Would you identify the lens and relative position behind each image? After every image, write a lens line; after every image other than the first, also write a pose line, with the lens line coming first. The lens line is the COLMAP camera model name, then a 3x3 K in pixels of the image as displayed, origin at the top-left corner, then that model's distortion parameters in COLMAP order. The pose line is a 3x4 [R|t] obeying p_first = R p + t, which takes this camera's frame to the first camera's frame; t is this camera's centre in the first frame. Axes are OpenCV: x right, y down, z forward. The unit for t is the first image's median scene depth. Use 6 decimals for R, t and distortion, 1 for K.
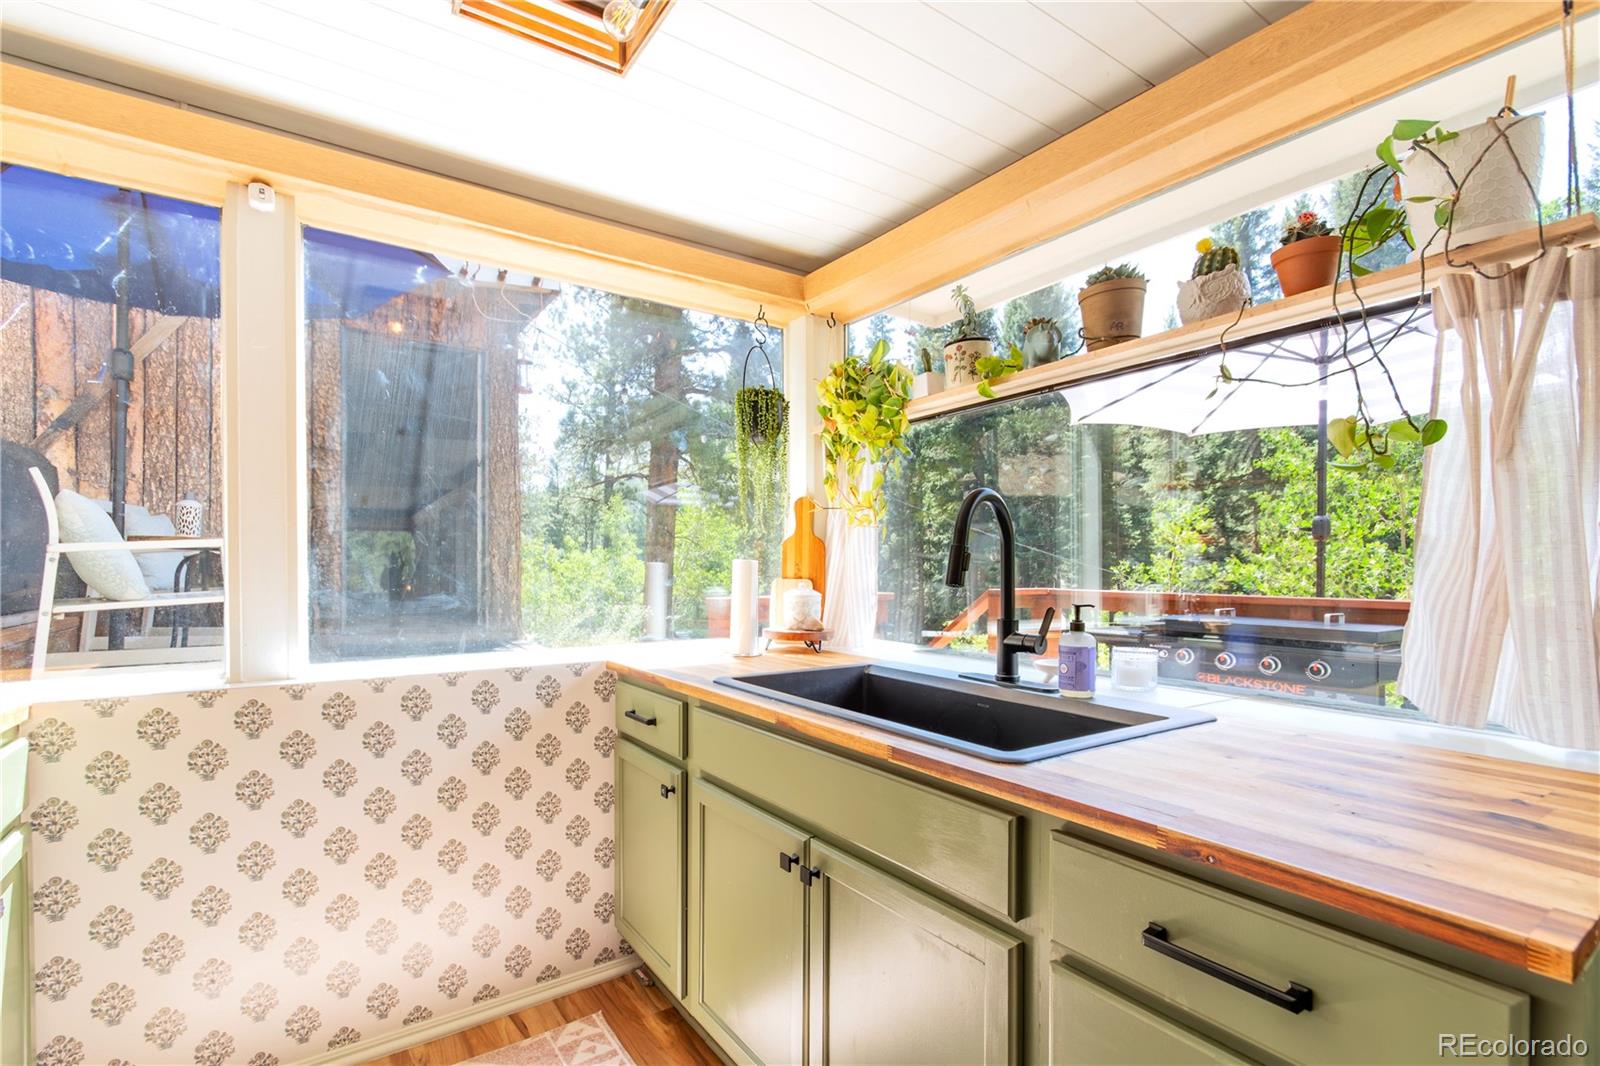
lens RADIAL K [[718.6, 0, 728.1], [0, 718.6, 571.3], [0, 0, 1]] dist [0.009765, -0.007534]
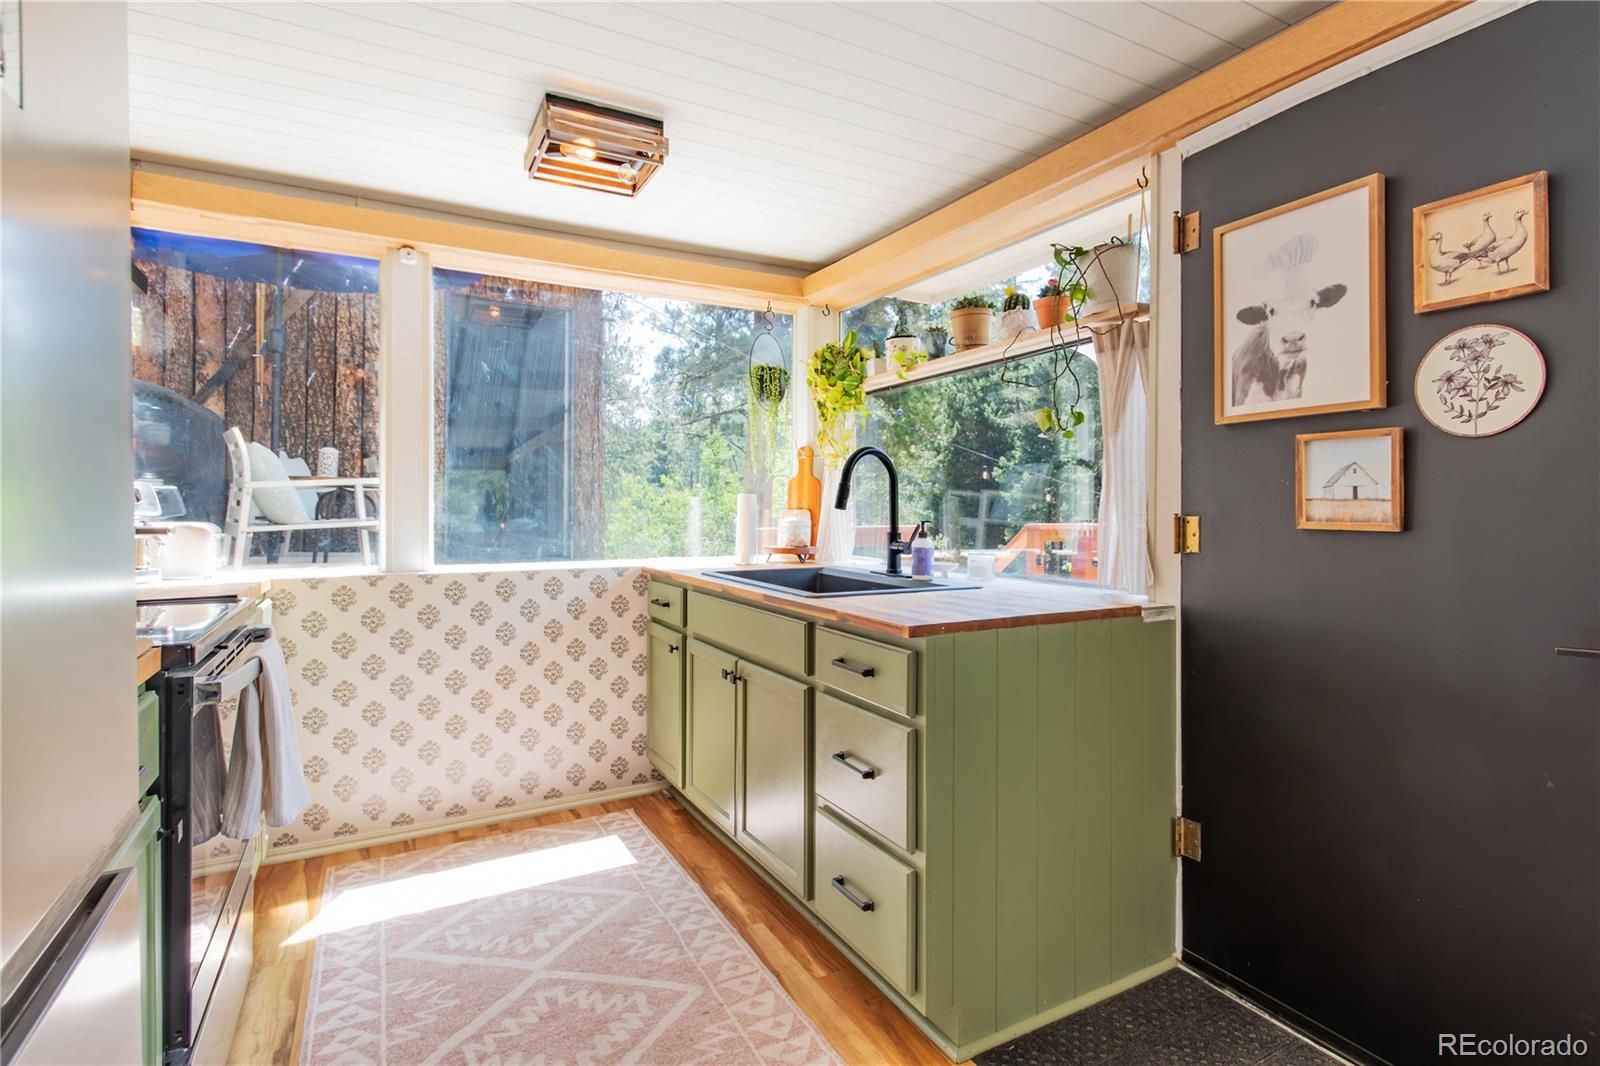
lens RADIAL K [[792.2, 0, 834.0], [0, 792.2, 499.7], [0, 0, 1]] dist [0.007938, 0.002168]
pose [[0.999746, 0.001012, -0.022513, 0.245341], [-0.001388, 0.999860, -0.016692, 0.021381], [0.022493, 0.016719, 0.999607, -0.547107]]
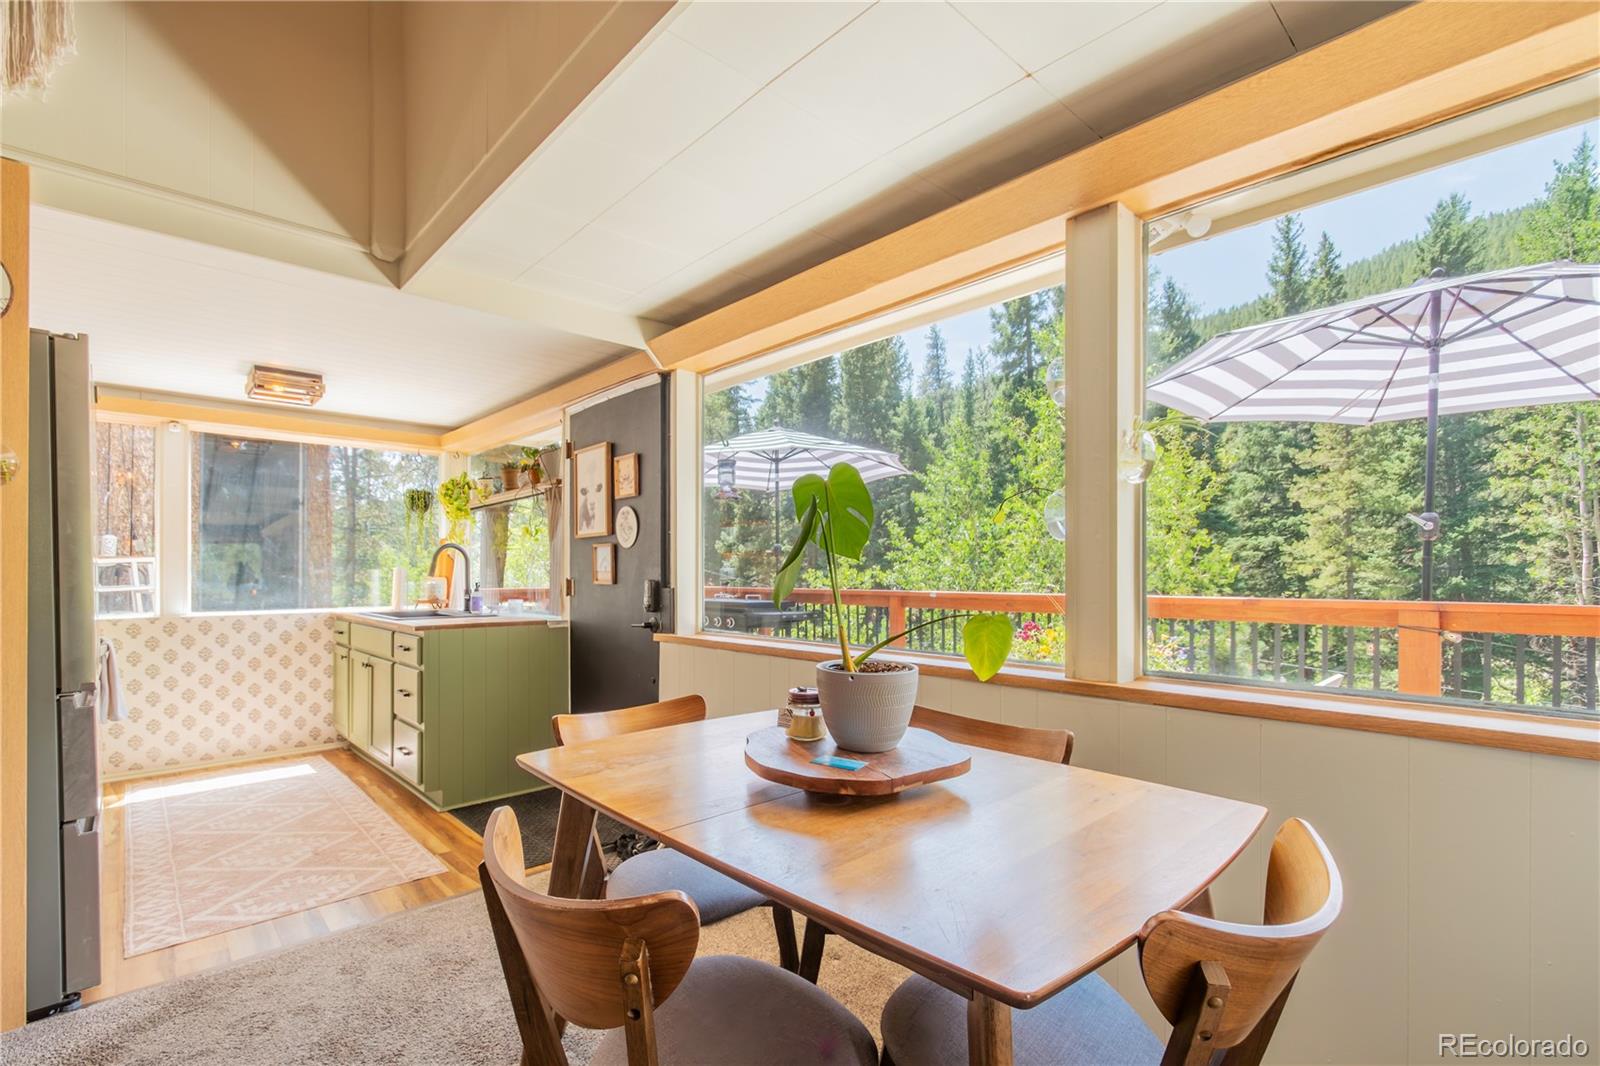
lens RADIAL K [[718.6, 0, 714.3], [0, 718.6, 564.8], [0, 0, 1]] dist [0.009765, -0.007534]
pose [[0.990285, -0.002490, 0.139029, 0.753355], [0.005244, 0.999797, -0.019444, 0.025557], [-0.138952, 0.019984, 0.990097, -1.507662]]
